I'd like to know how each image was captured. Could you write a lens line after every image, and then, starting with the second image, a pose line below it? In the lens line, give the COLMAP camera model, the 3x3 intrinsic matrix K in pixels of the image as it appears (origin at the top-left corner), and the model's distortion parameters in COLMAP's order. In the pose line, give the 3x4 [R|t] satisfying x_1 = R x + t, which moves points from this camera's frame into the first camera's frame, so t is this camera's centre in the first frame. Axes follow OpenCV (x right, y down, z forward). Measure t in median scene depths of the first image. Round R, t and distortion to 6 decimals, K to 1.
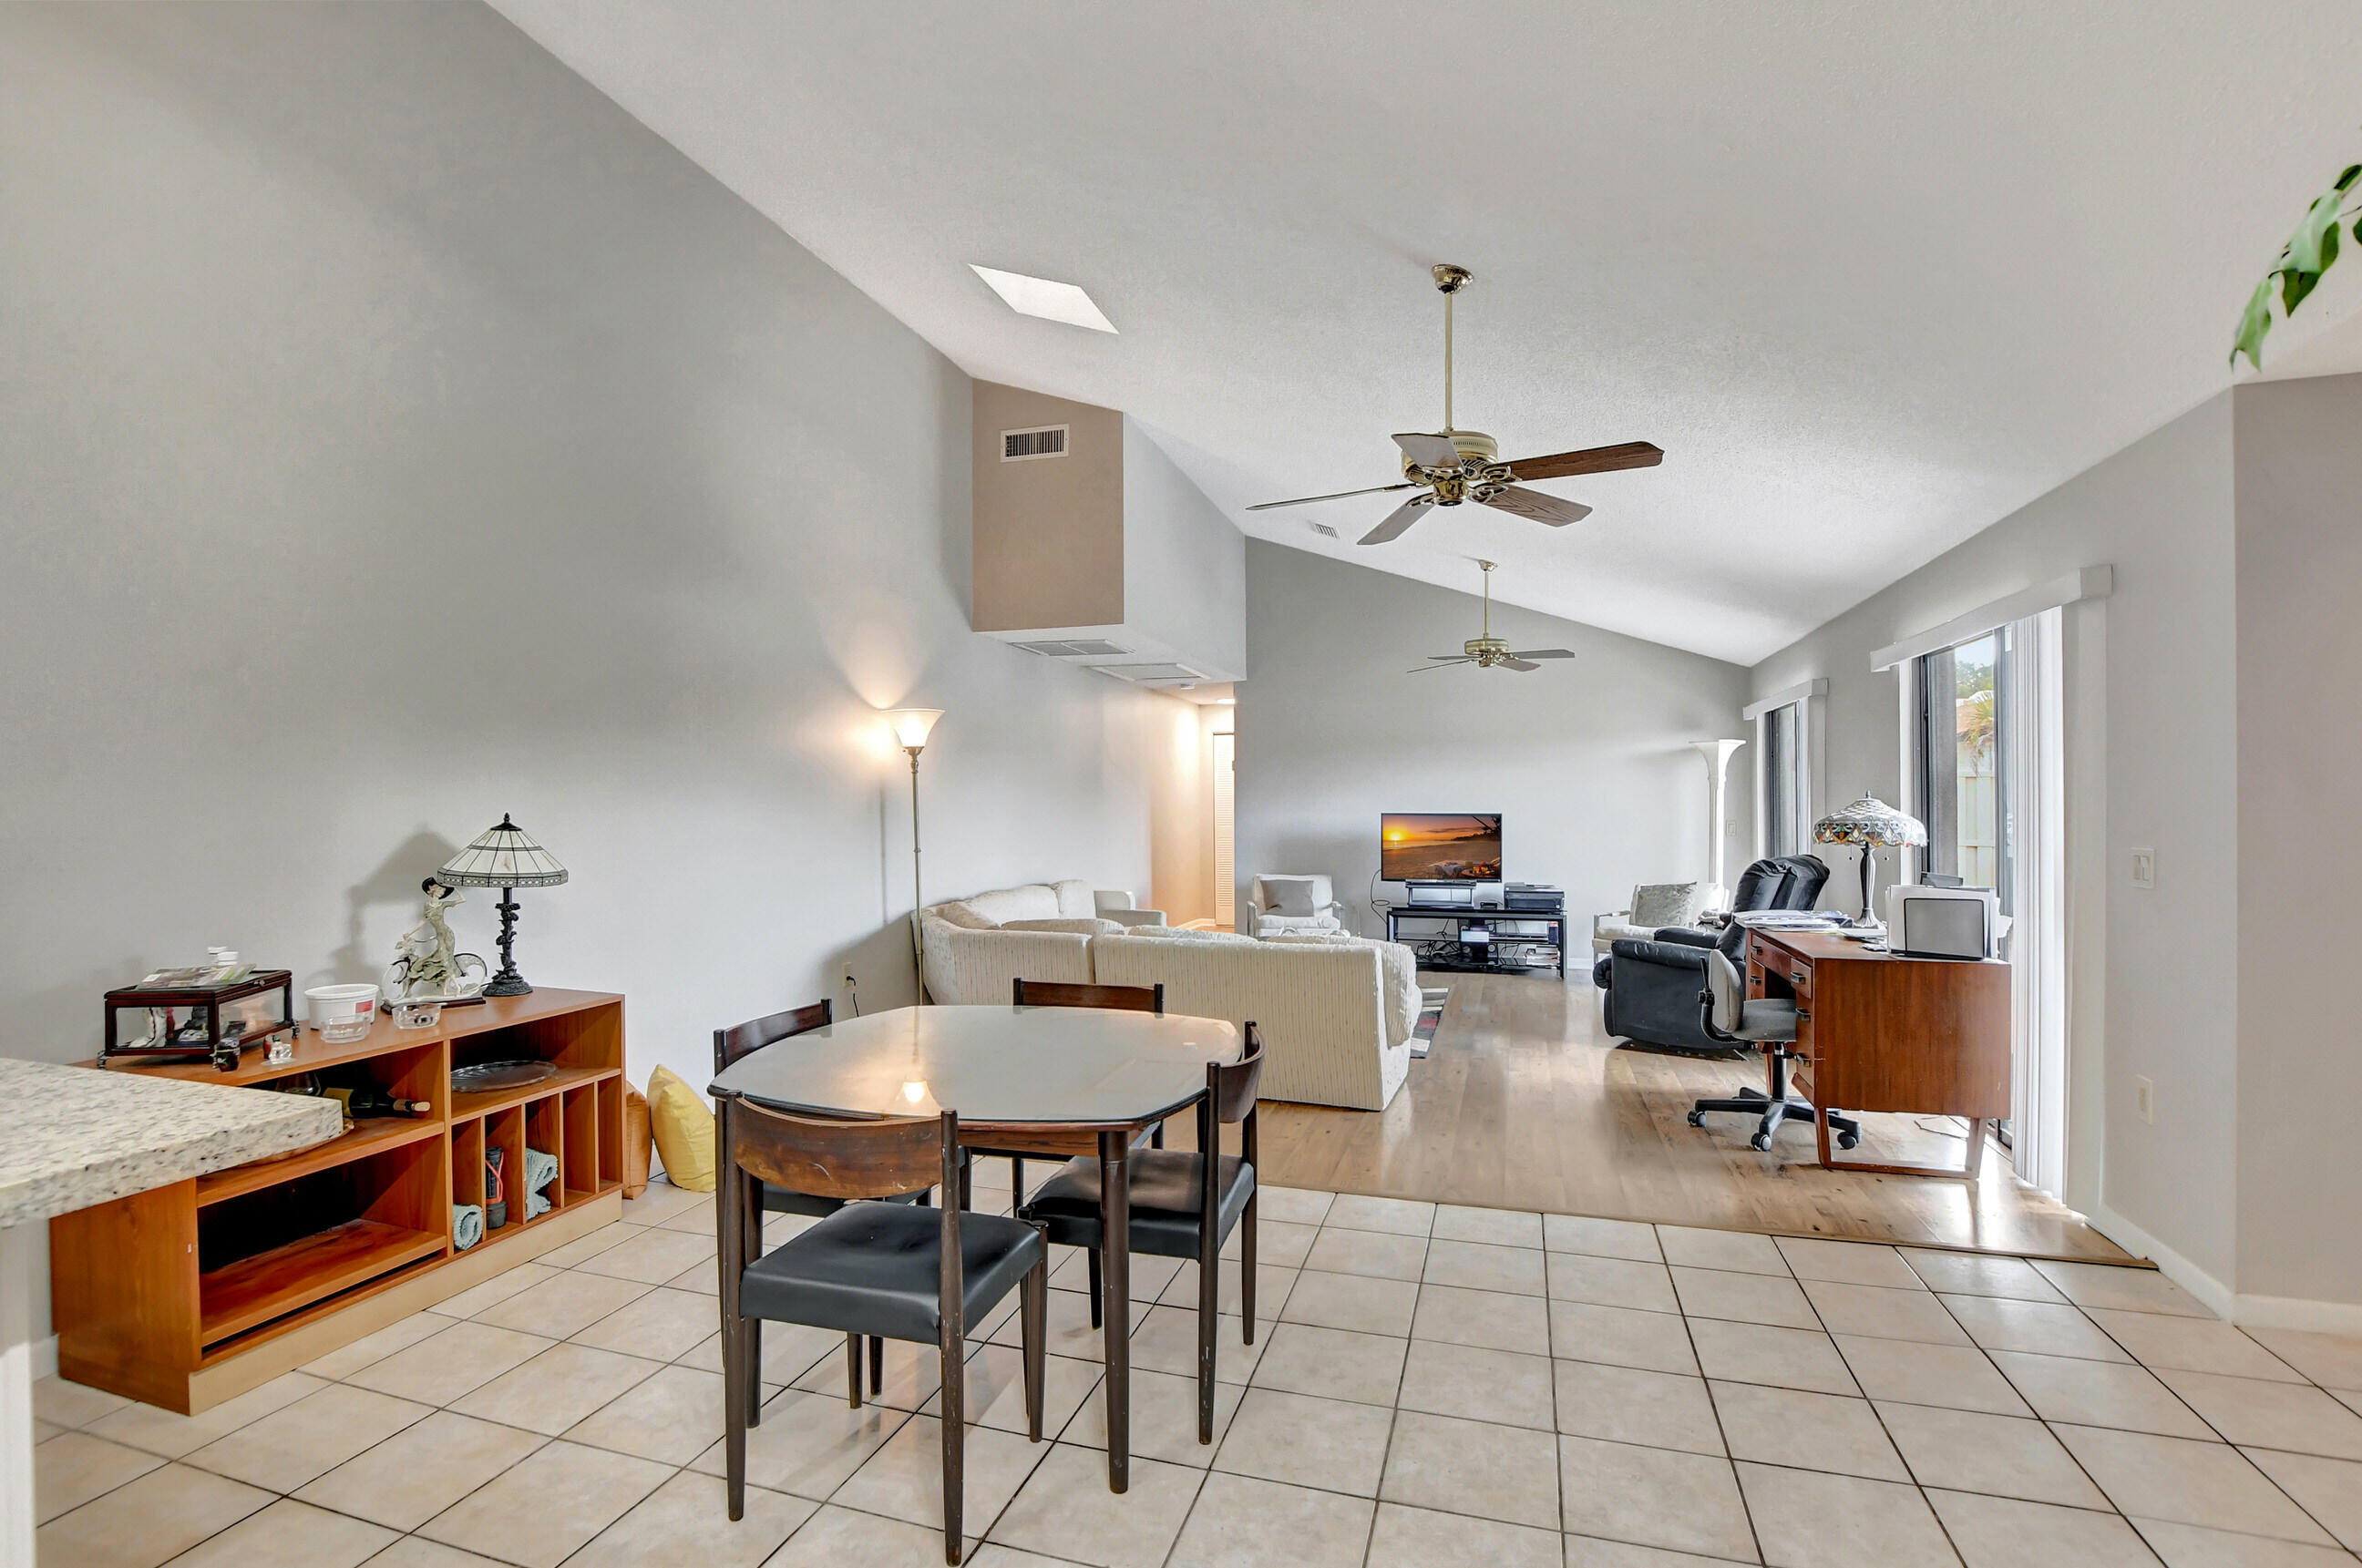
lens RADIAL K [[1076.7, 0, 1181.0], [0, 1076.7, 784.0], [0, 0, 1]] dist [-0.024433, 0.000009]
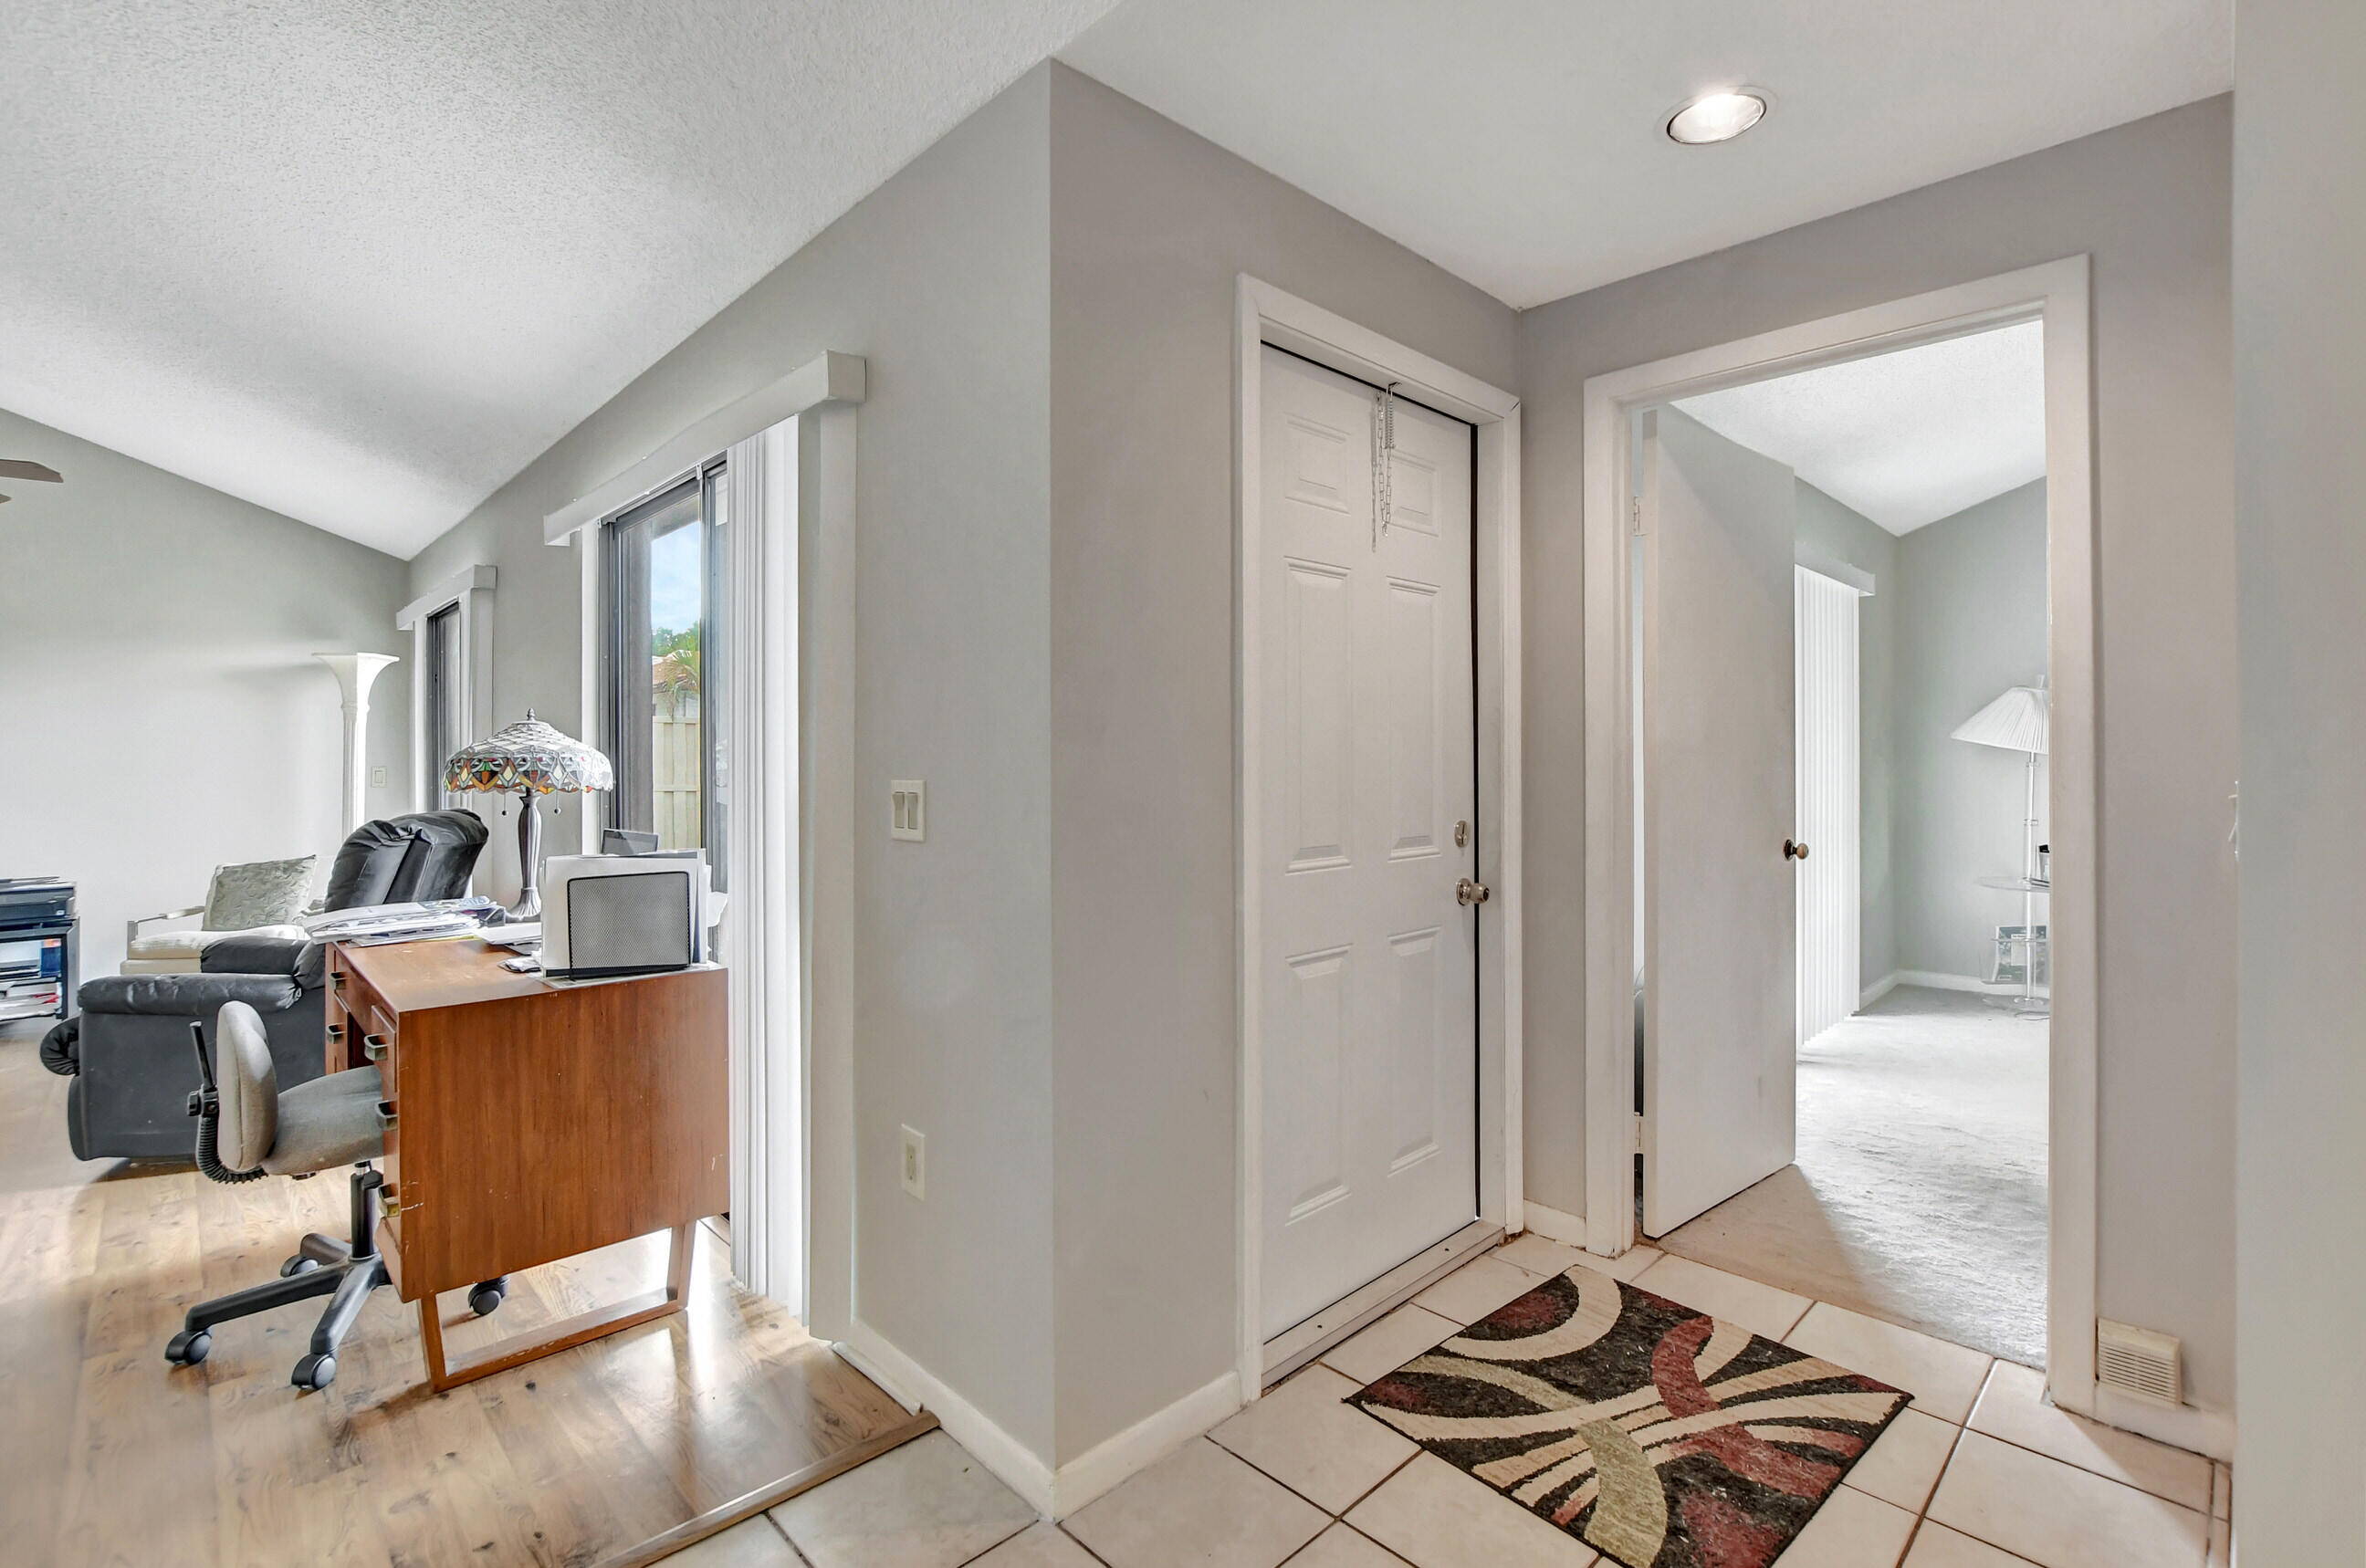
lens RADIAL K [[1052.5, 0, 1135.4], [0, 1052.5, 758.6], [0, 0, 1]] dist [-0.025733, 0.000264]
pose [[0.489408, -0.005748, 0.872036, 0.242127], [-0.011518, 0.999848, 0.013055, 0.022234], [-0.871979, -0.016434, 0.489267, 0.327496]]
